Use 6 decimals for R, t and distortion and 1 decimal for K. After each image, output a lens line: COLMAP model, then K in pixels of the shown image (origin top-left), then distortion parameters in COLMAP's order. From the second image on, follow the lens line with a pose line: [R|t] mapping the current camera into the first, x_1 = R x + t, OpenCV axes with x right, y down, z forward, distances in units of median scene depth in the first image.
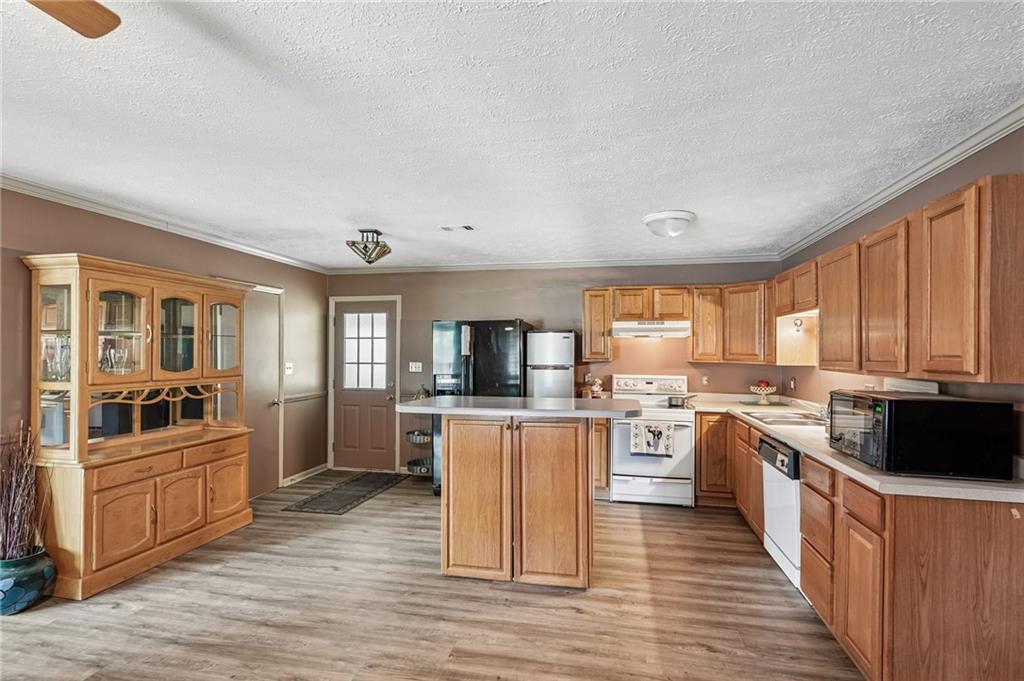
lens RADIAL K [[502.8, 0, 515.4], [0, 502.8, 347.3], [0, 0, 1]] dist [-0.010234, 0.007385]
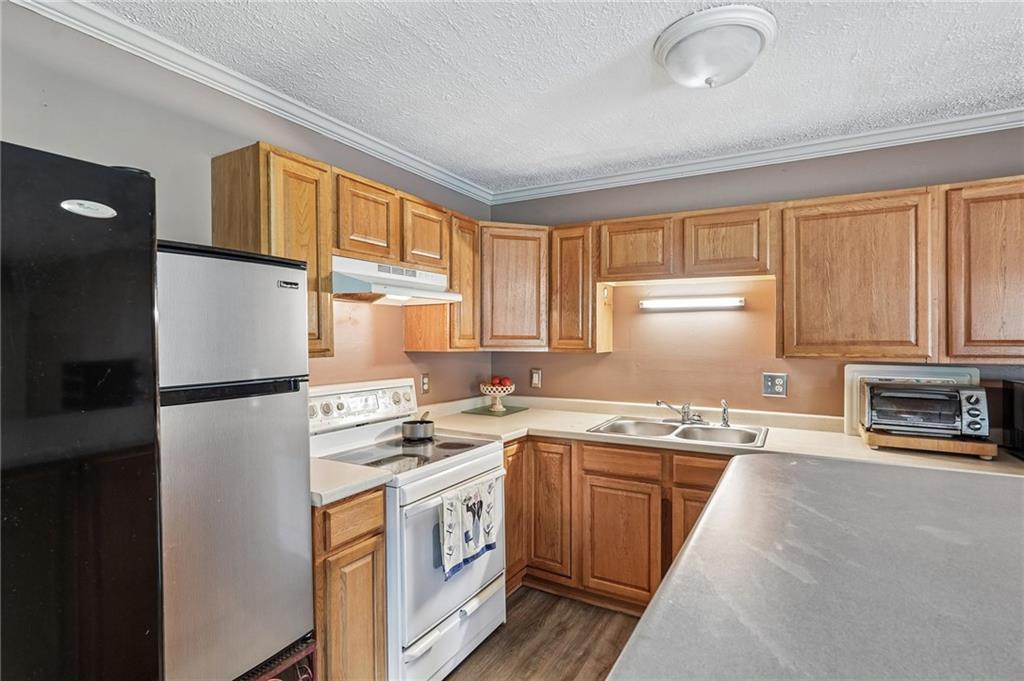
lens RADIAL K [[502.8, 0, 511.9], [0, 502.8, 335.4], [0, 0, 1]] dist [-0.010234, 0.007385]
pose [[0.300449, -0.001736, 0.953796, -0.148030], [-0.009057, 0.999948, 0.004673, 0.008562], [-0.953755, -0.010043, 0.300418, 0.807195]]
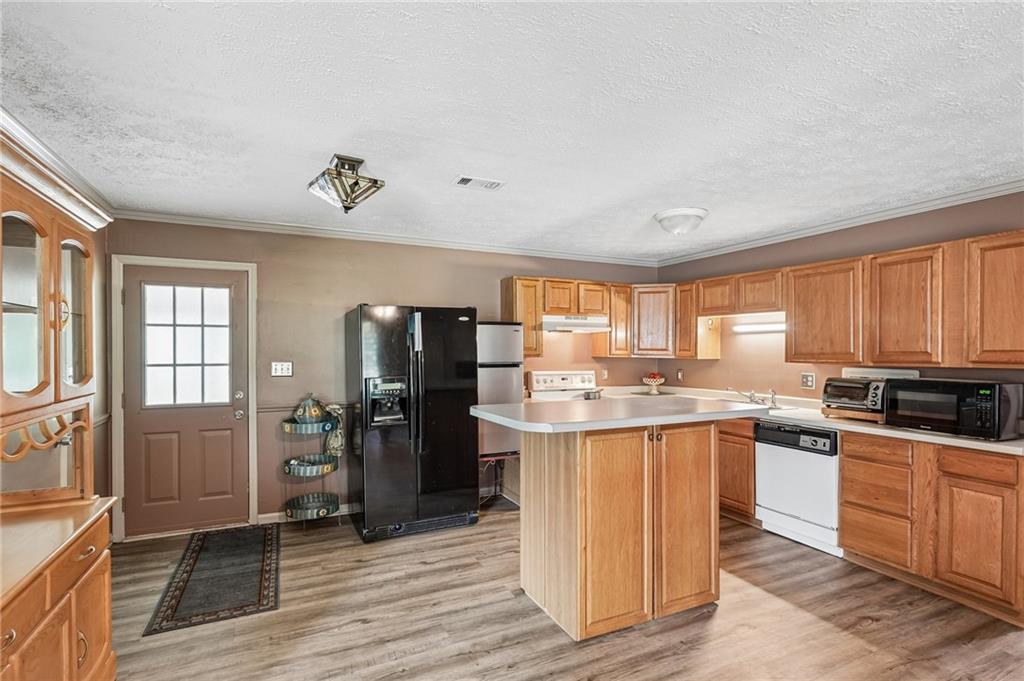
lens RADIAL K [[502.8, 0, 508.0], [0, 502.8, 352.4], [0, 0, 1]] dist [-0.010234, 0.007385]
pose [[0.797769, -0.005537, 0.602937, -0.456095], [-0.005879, 0.999839, 0.016960, 0.003450], [-0.602934, -0.017075, 0.797608, 0.312597]]
